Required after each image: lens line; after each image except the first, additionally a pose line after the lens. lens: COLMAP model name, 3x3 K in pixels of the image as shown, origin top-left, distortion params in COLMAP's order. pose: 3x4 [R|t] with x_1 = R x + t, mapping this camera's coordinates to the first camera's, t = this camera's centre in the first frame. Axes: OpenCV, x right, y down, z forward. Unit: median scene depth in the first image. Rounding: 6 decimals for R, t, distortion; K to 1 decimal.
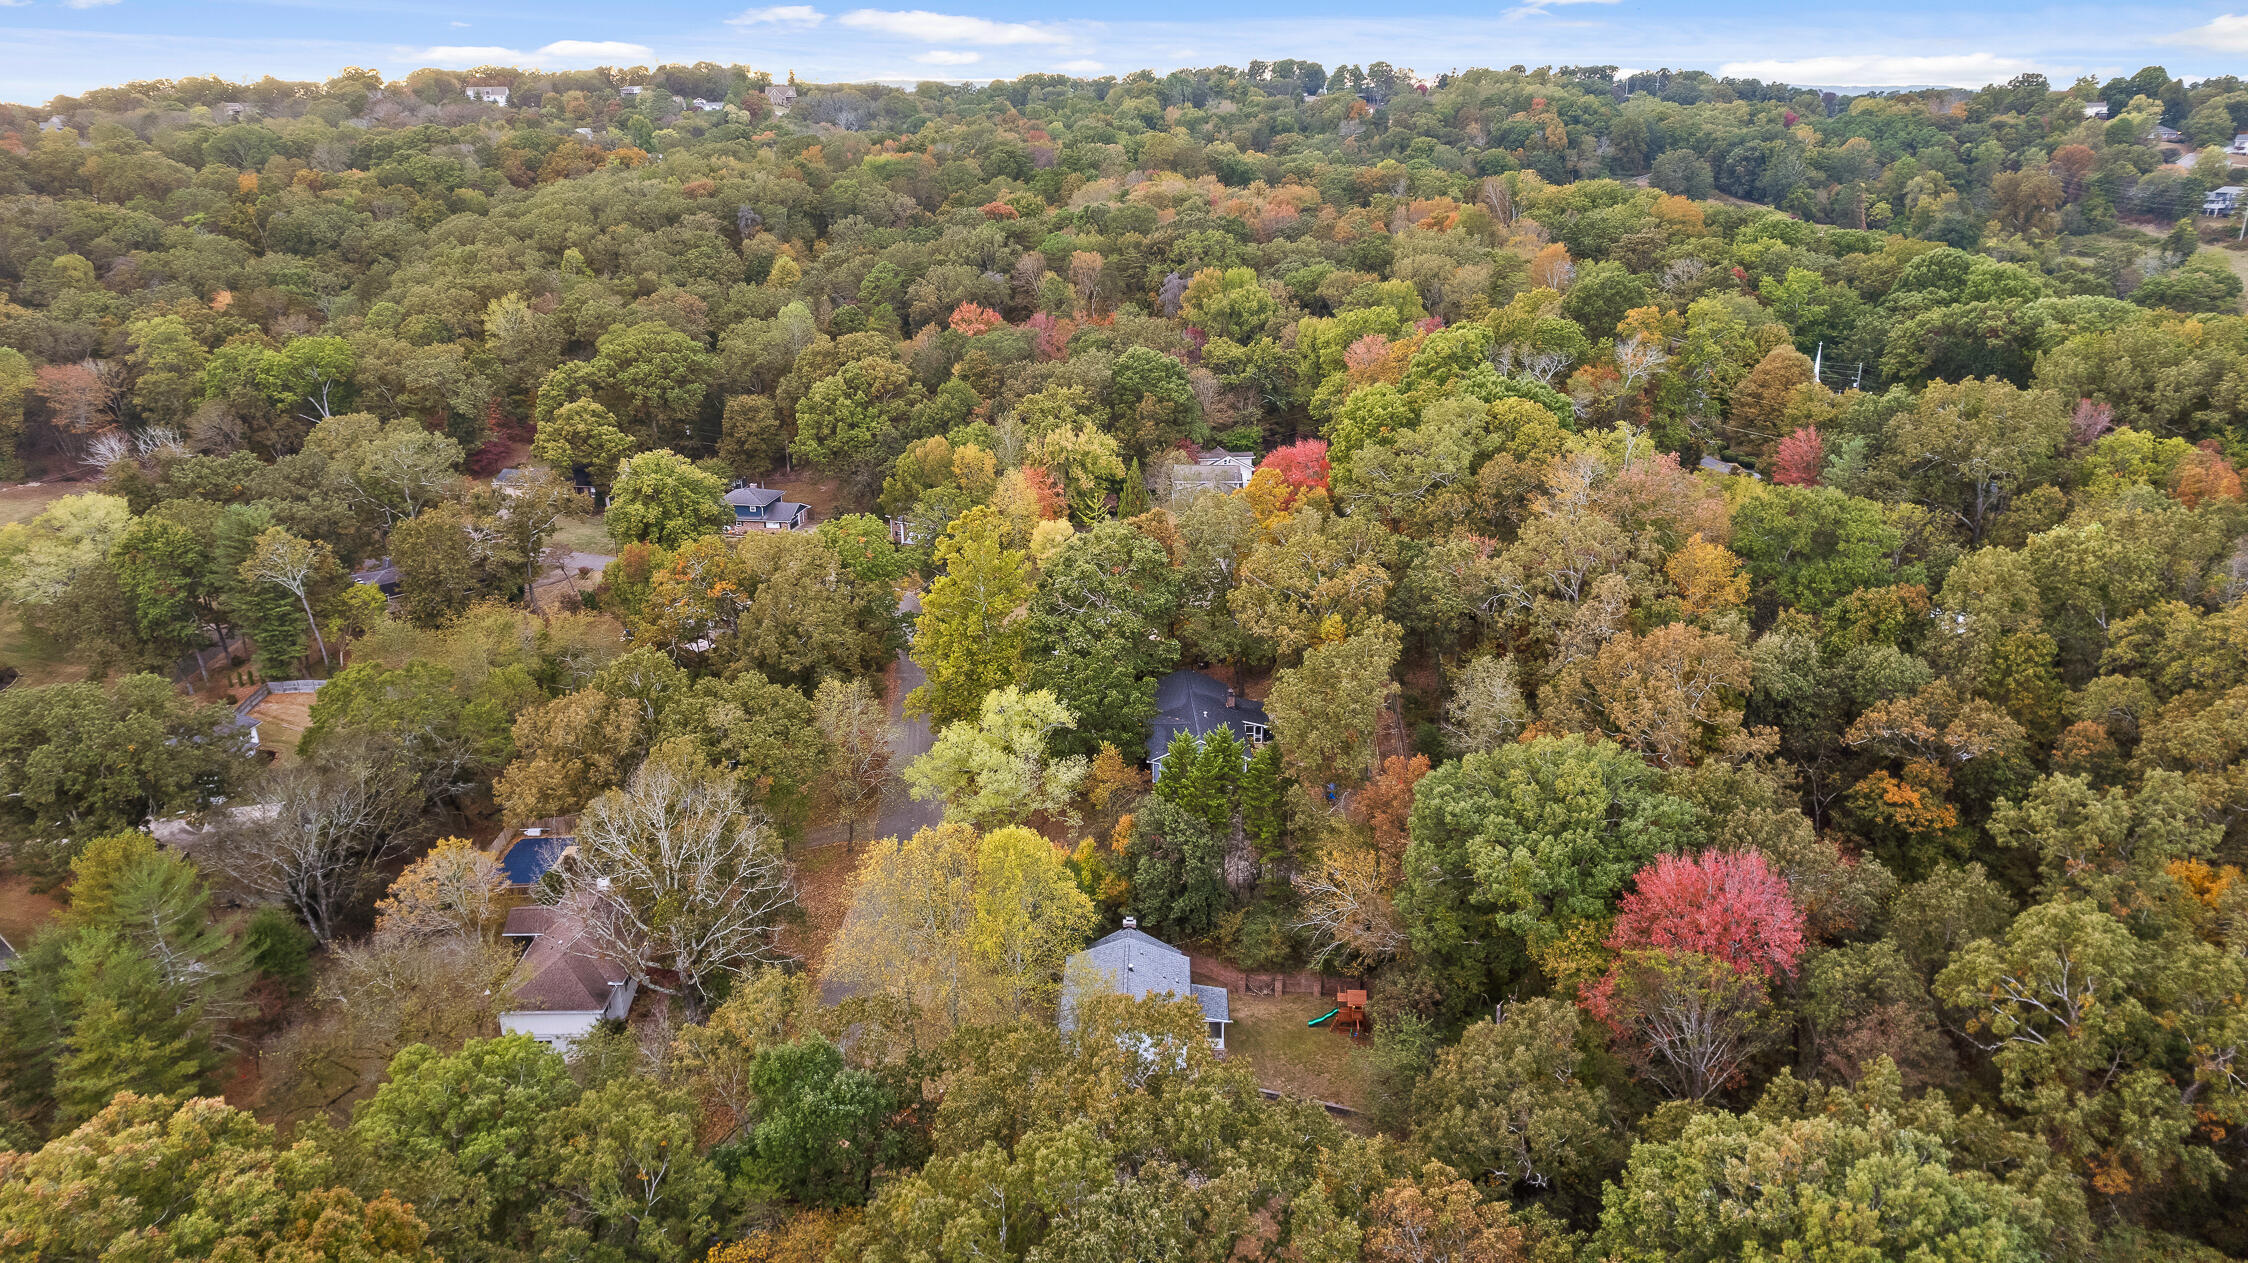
lens RADIAL K [[1459.2, 0, 1124.0], [0, 1459.2, 631.5], [0, 0, 1]] dist [-0.067725, 0.068402]
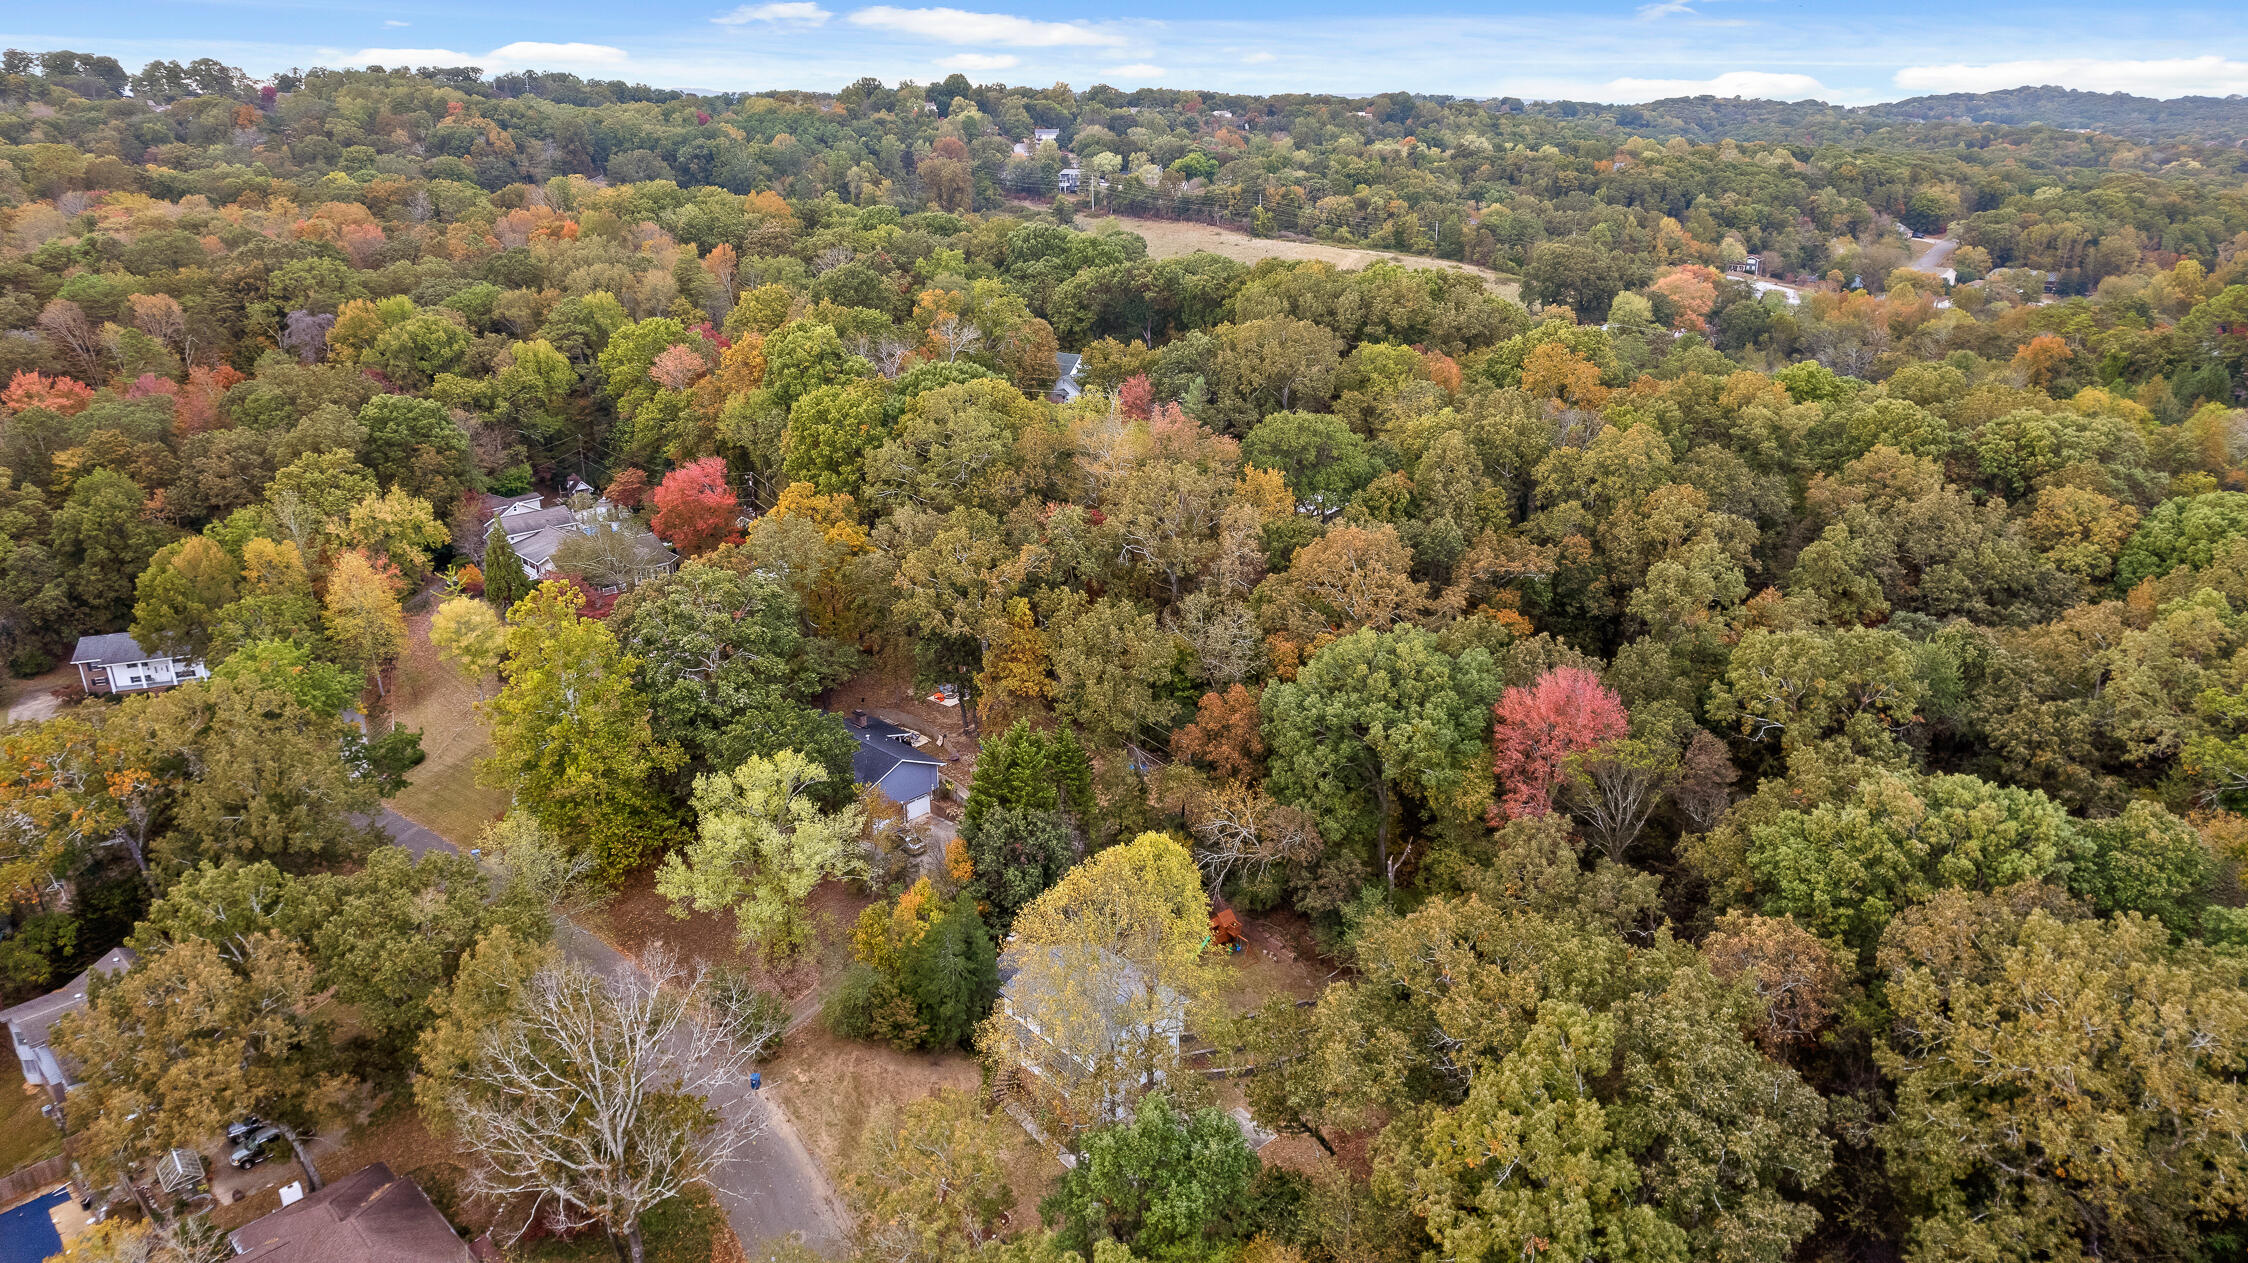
lens RADIAL K [[1459.2, 0, 1124.0], [0, 1459.2, 631.5], [0, 0, 1]] dist [-0.067725, 0.068402]
pose [[0.719718, -0.234066, 0.653620, -0.117112], [0.234423, 0.968093, 0.088552, -0.014347], [-0.653492, 0.089492, 0.751625, 0.038244]]
